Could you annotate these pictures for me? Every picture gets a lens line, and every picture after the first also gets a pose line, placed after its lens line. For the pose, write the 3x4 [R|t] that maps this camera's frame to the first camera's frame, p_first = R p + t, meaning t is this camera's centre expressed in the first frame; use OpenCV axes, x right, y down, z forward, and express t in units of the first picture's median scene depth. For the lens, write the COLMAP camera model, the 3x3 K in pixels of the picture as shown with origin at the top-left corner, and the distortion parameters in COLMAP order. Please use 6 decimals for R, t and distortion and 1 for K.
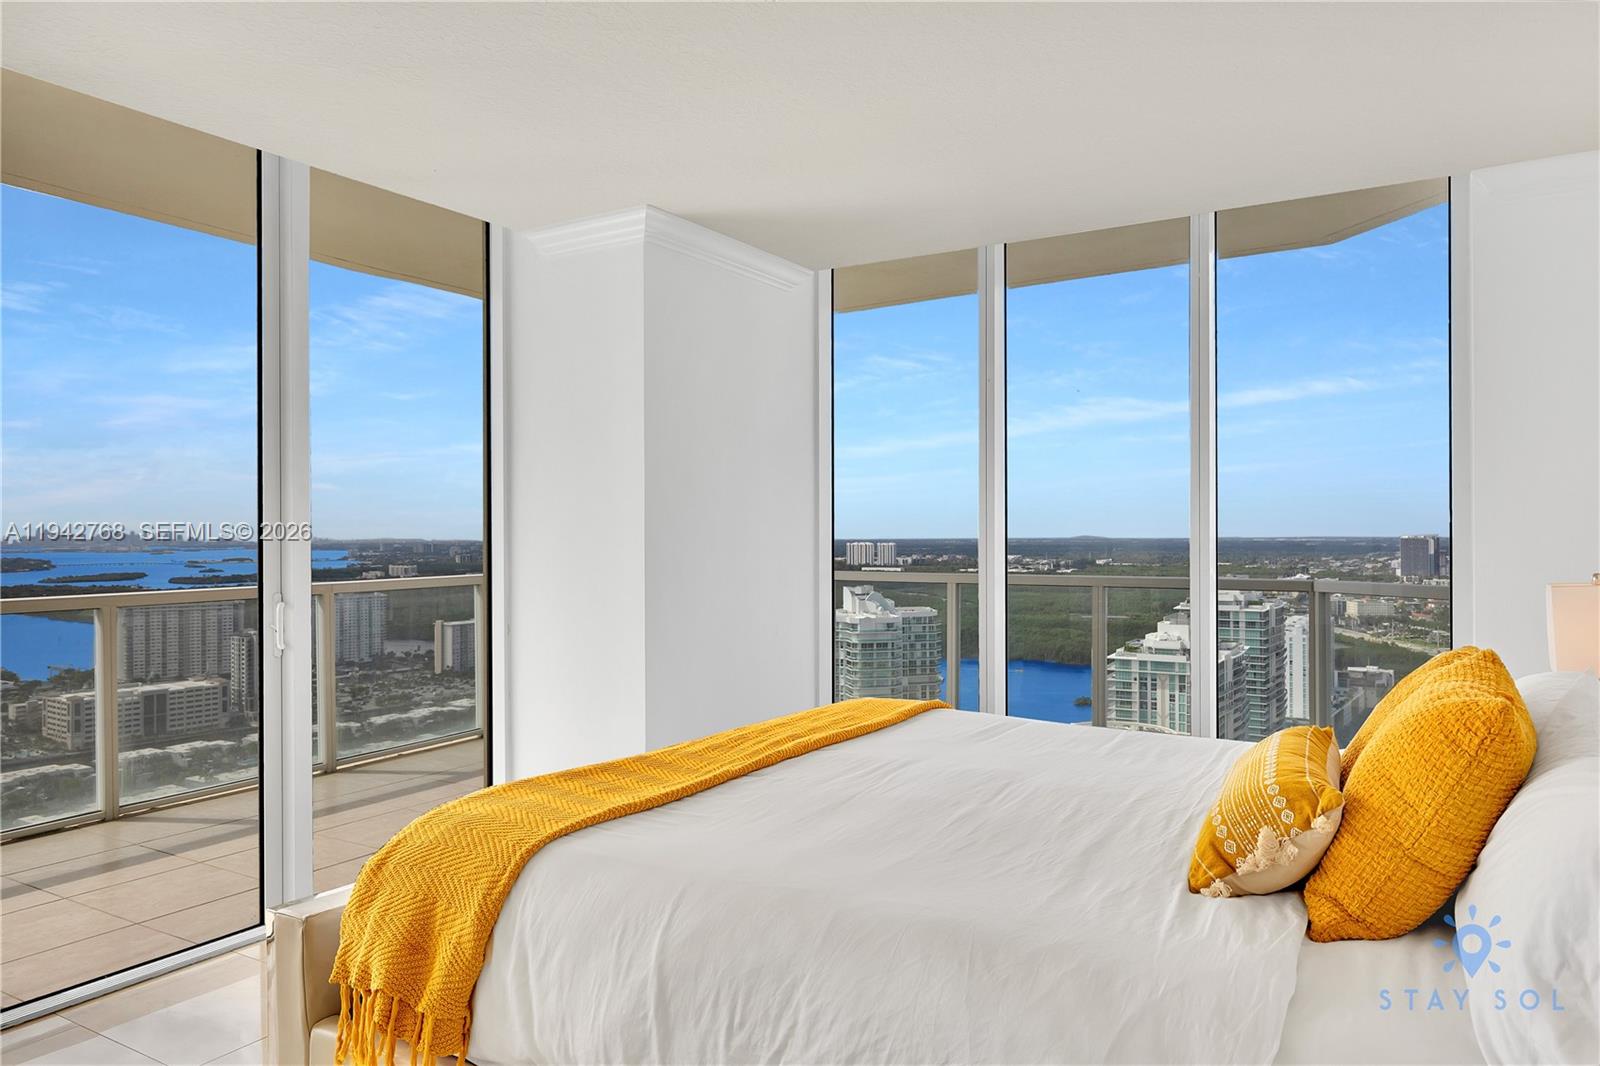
lens RADIAL K [[1043.9, 0, 804.1], [0, 1043.9, 534.1], [0, 0, 1]] dist [-0.004841, -0.000916]
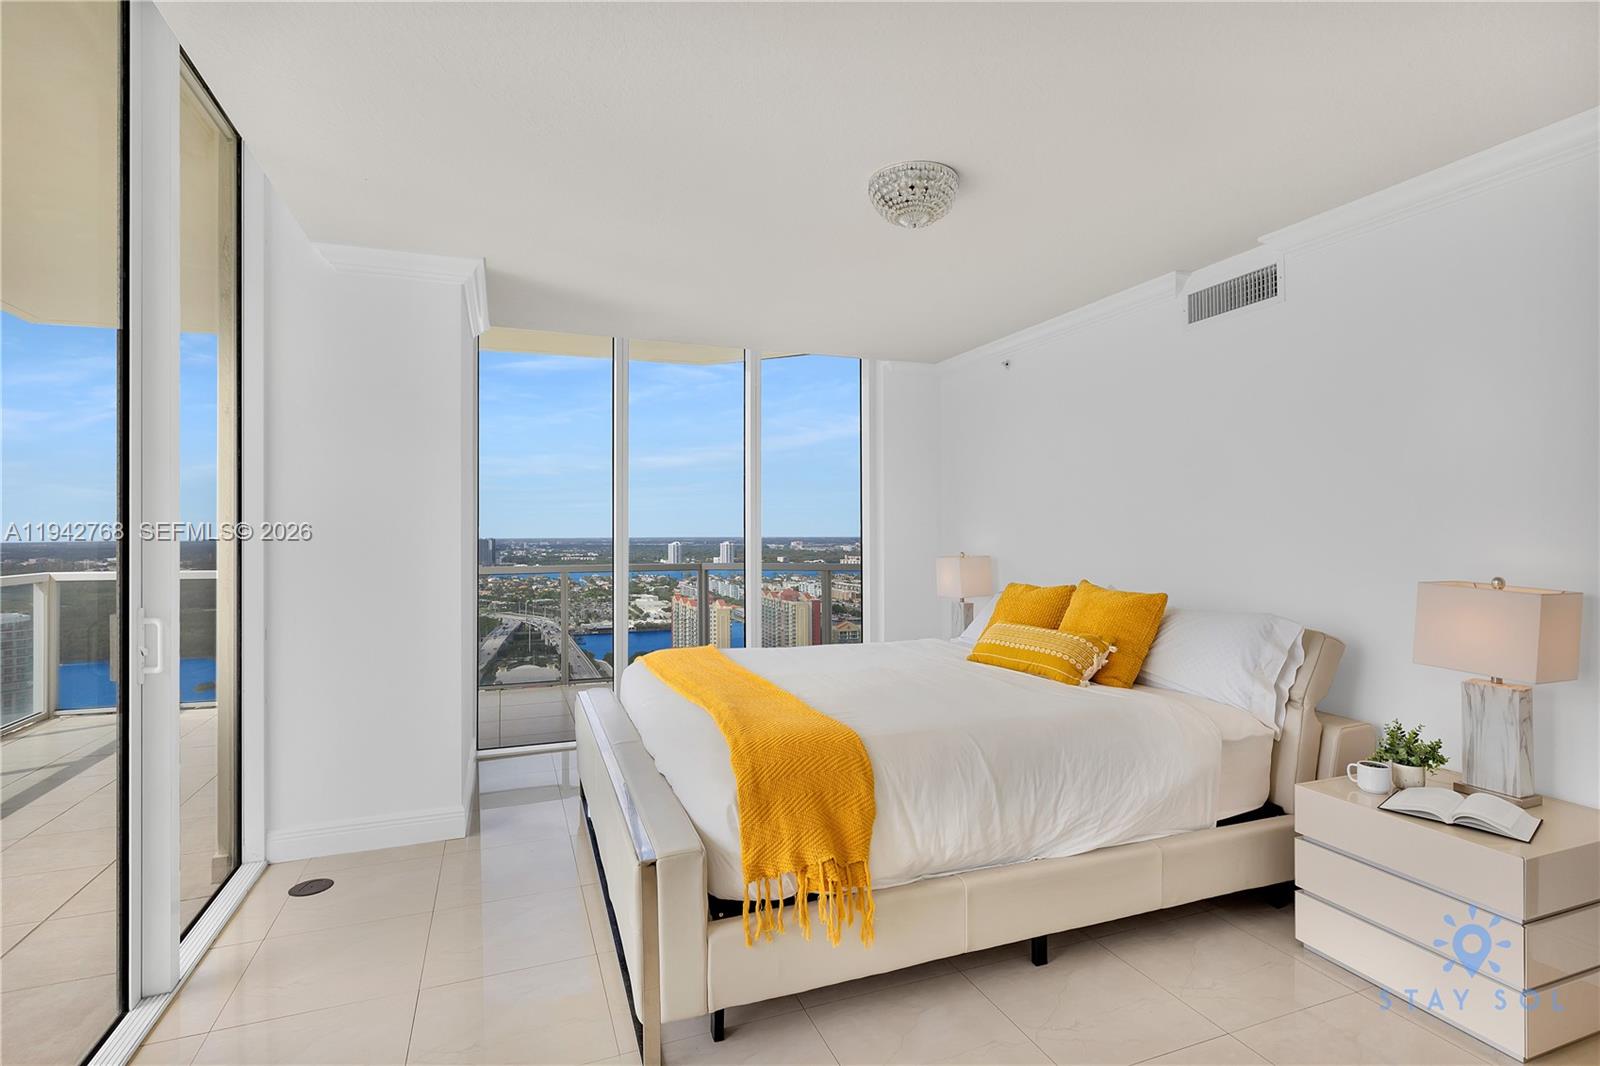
lens RADIAL K [[778.5, 0, 798.6], [0, 778.5, 531.3], [0, 0, 1]] dist [0.001792, -0.000135]
pose [[0.607586, -0.000314, 0.794254, -0.557387], [0.004414, 0.999986, -0.002981, -0.002827], [-0.794242, 0.005317, 0.607579, 0.170943]]
